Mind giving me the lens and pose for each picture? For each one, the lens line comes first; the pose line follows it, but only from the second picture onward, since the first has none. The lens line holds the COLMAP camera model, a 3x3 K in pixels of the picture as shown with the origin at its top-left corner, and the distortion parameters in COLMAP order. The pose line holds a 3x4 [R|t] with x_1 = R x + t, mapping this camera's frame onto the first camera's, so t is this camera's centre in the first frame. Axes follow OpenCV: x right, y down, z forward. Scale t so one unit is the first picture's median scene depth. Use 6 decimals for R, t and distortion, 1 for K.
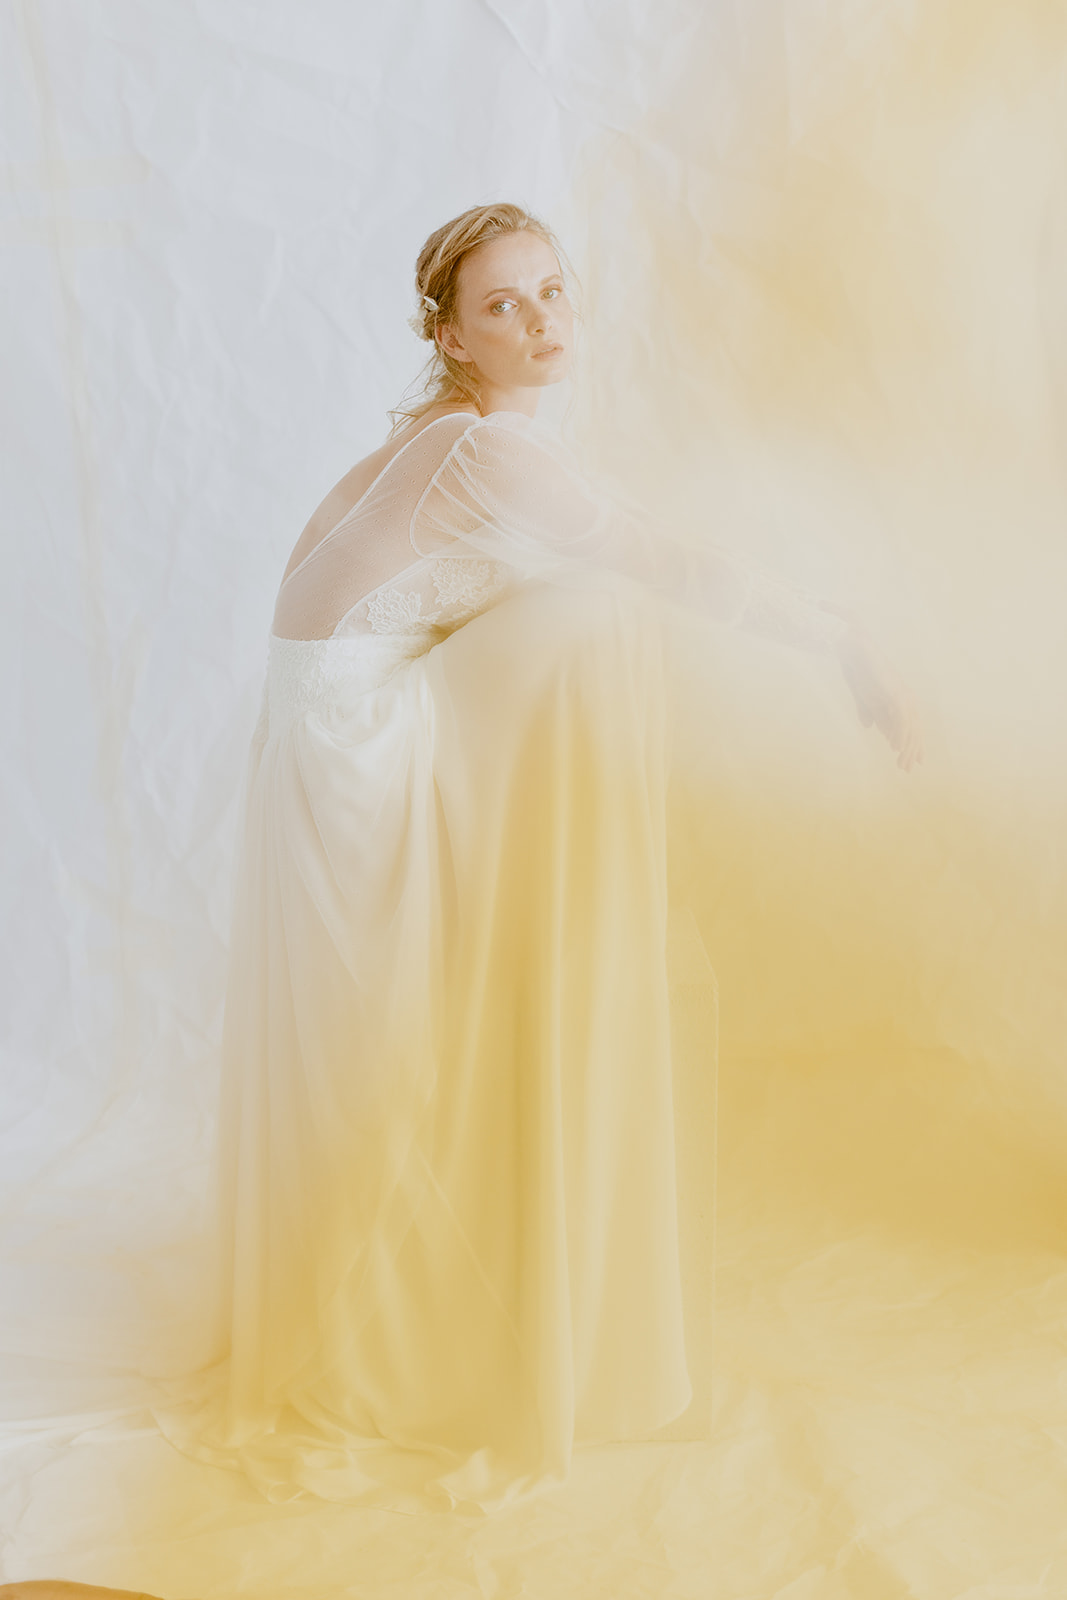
lens RADIAL K [[2269.0, 0, 530.7], [0, 2269.0, 822.1], [0, 0, 1]] dist [-0.007192, 0.007308]
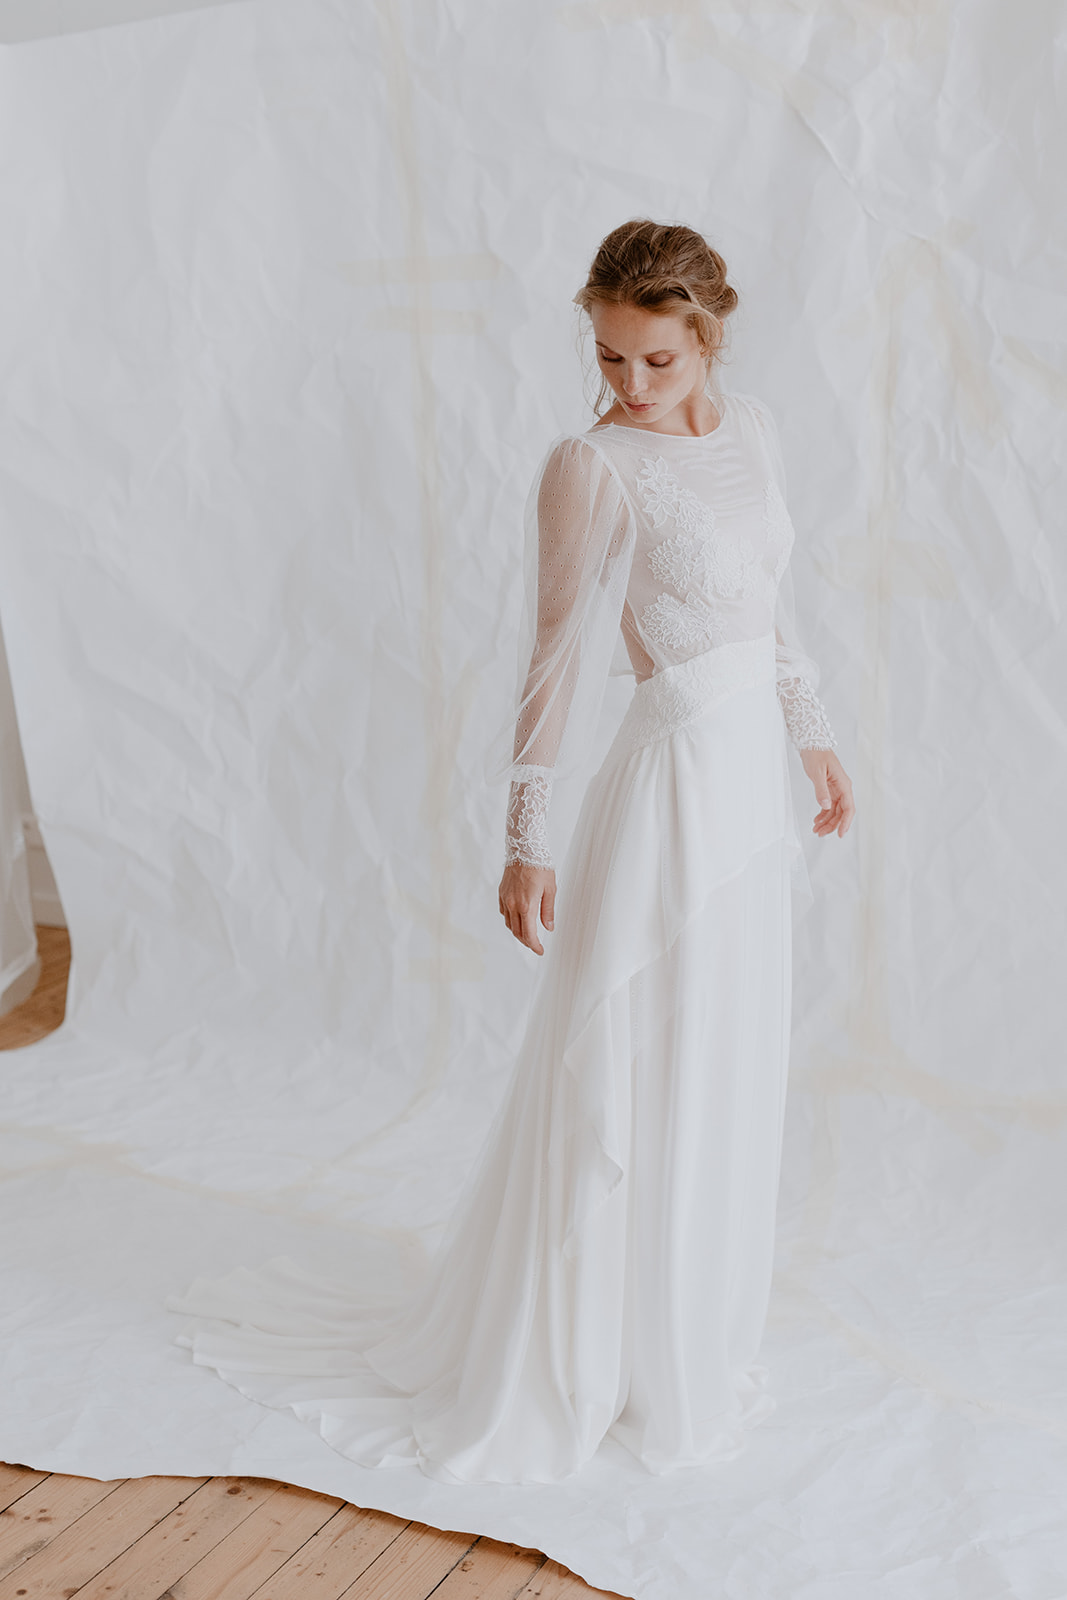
lens RADIAL K [[2269.0, 0, 530.7], [0, 2269.0, 822.1], [0, 0, 1]] dist [-0.007192, 0.007308]
pose [[0.976528, 0.064129, -0.205624, 0.098111], [-0.068173, 0.997593, -0.012637, -0.000869], [0.204319, 0.026358, 0.978549, -0.089568]]
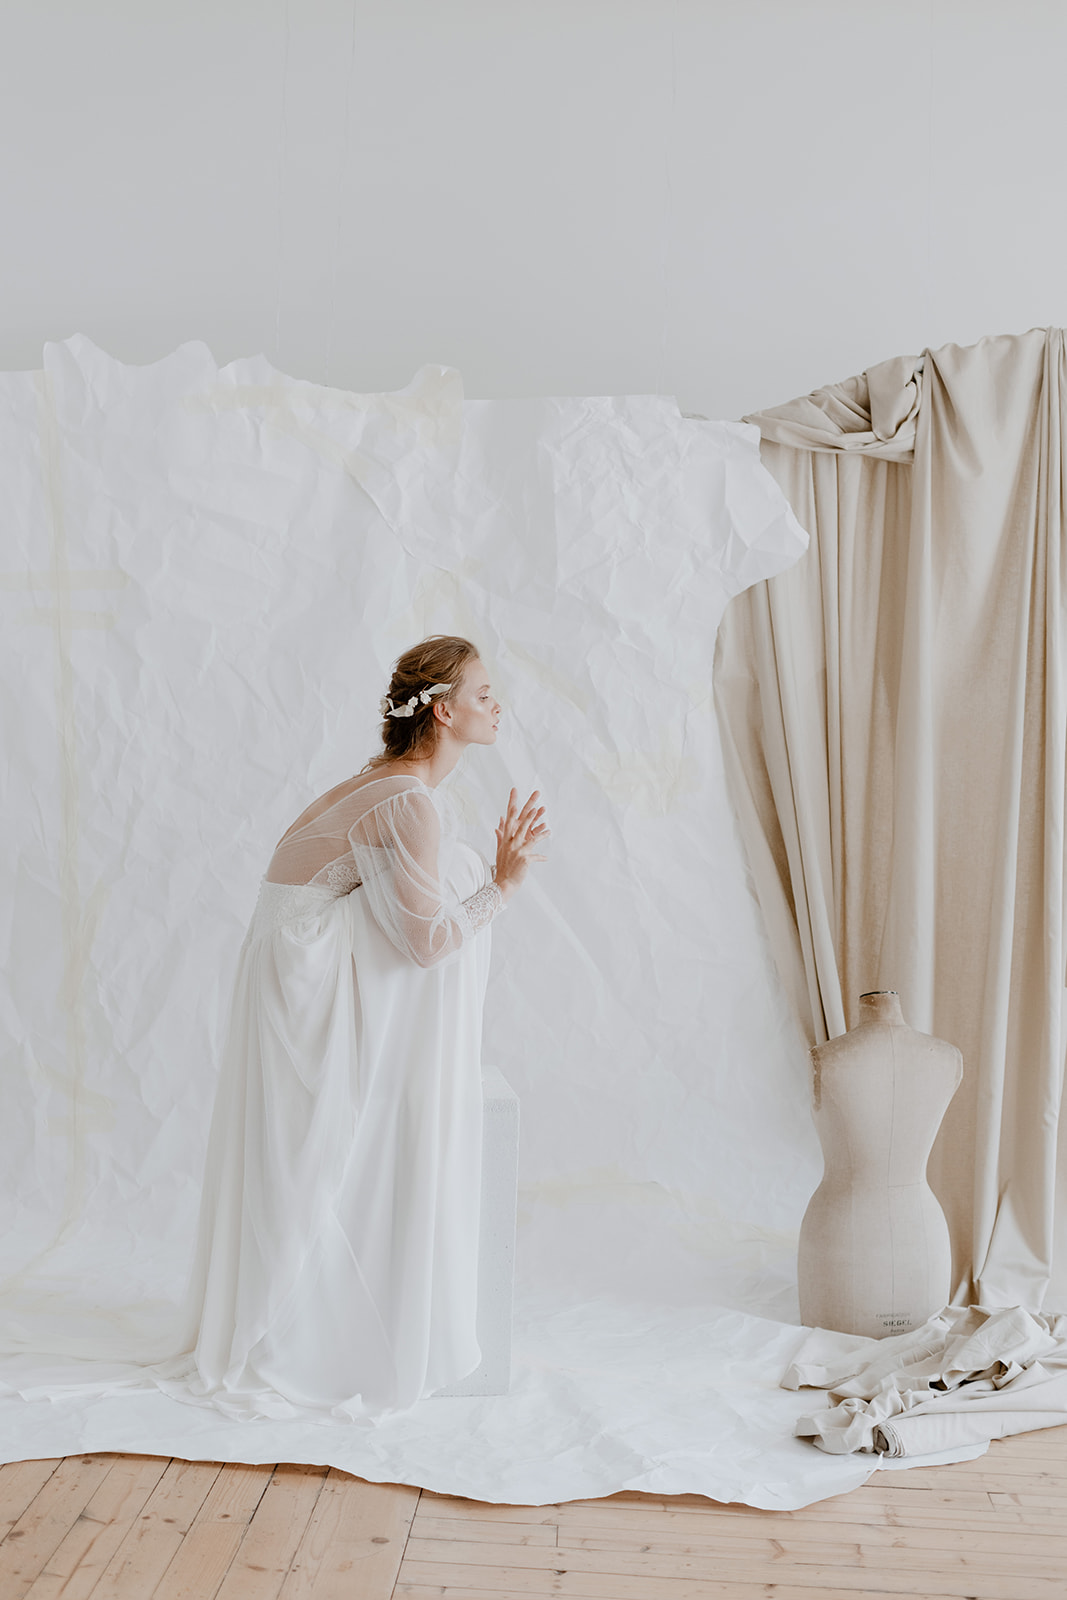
lens RADIAL K [[2269.0, 0, 530.7], [0, 2269.0, 822.1], [0, 0, 1]] dist [-0.007192, 0.007308]
pose [[0.991643, 0.028233, 0.125889, -0.092196], [-0.010052, 0.989704, -0.142777, 0.081061], [-0.128624, 0.140318, 0.981716, -0.486274]]
